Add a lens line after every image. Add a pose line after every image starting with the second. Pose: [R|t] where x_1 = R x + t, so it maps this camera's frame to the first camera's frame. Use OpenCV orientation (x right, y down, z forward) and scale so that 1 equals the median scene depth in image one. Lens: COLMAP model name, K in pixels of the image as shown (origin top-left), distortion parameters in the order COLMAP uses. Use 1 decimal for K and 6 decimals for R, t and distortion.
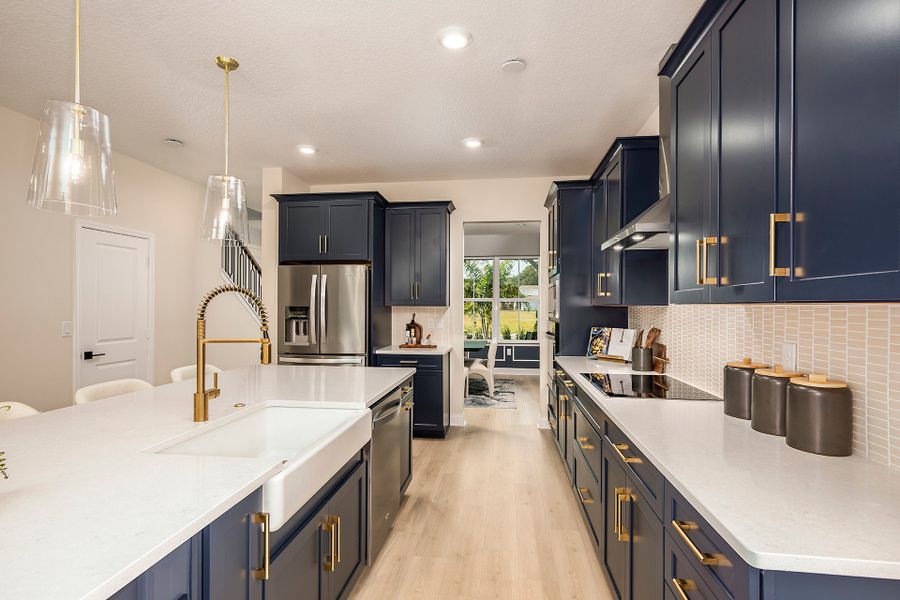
lens RADIAL K [[438.8, 0, 452.0], [0, 438.8, 305.1], [0, 0, 1]] dist [0.001276, -0.000330]
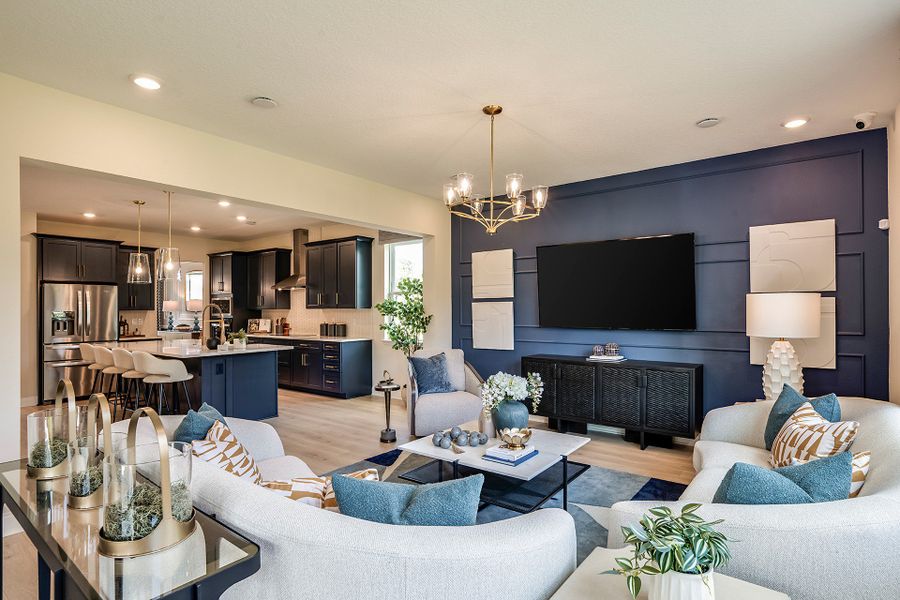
lens RADIAL K [[461.3, 0, 454.1], [0, 461.3, 301.3], [0, 0, 1]] dist [-0.000719, 0.002418]
pose [[0.497989, 0.007180, 0.867153, -1.288378], [0.004018, 0.999936, -0.010587, -0.011449], [-0.867174, 0.008757, 0.497928, -1.148195]]
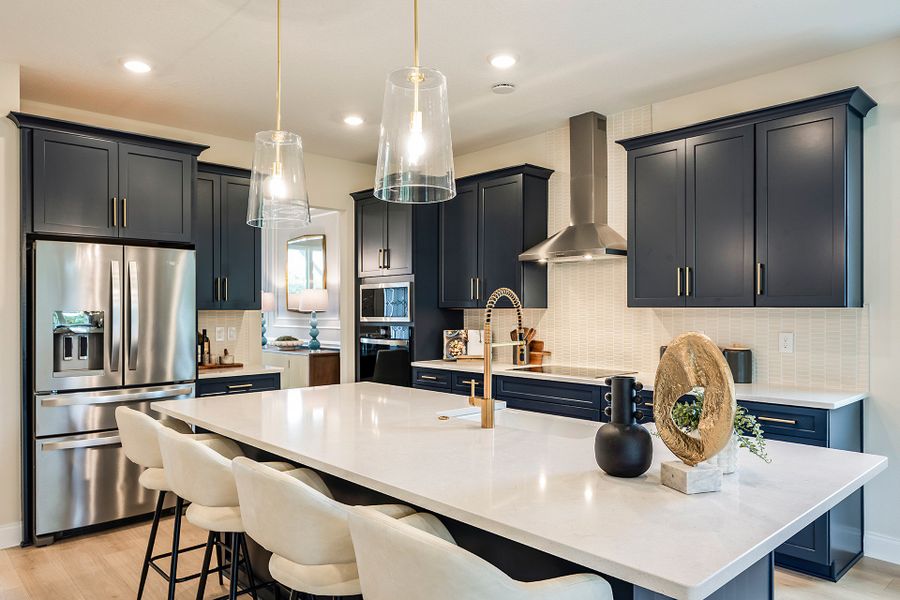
lens RADIAL K [[623.3, 0, 457.6], [0, 623.3, 305.2], [0, 0, 1]] dist [0.007381, 0.006612]
pose [[0.641100, 0.001072, 0.767457, -0.827742], [-0.000032, 0.999999, -0.001371, -0.004477], [-0.767458, 0.000855, 0.641099, 0.069289]]
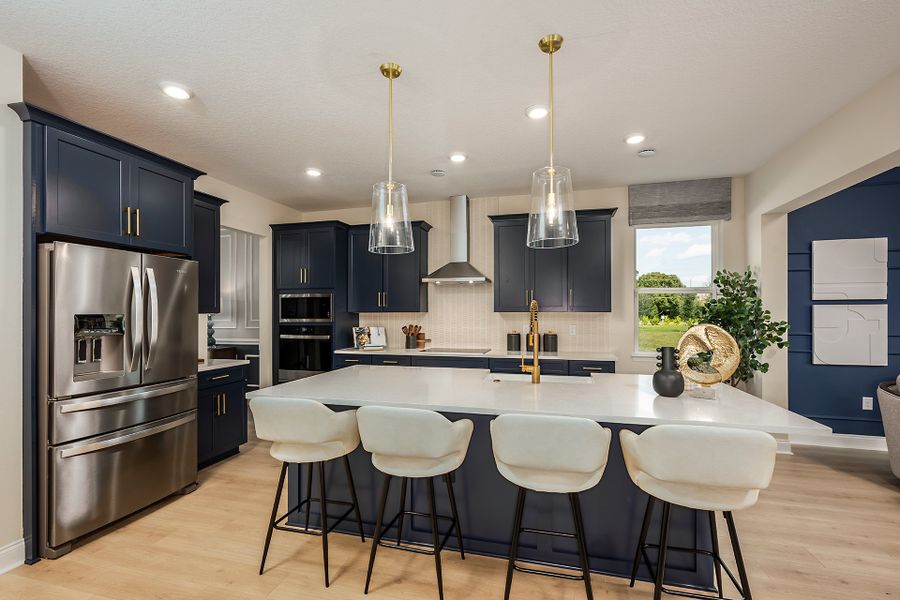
lens RADIAL K [[398.9, 0, 454.5], [0, 398.9, 309.7], [0, 0, 1]] dist [0.023813, -0.000596]
pose [[0.134392, 0.005139, 0.990915, -1.037888], [-0.003213, 0.999984, -0.004750, -0.002588], [-0.990923, -0.002545, 0.134406, 0.537542]]
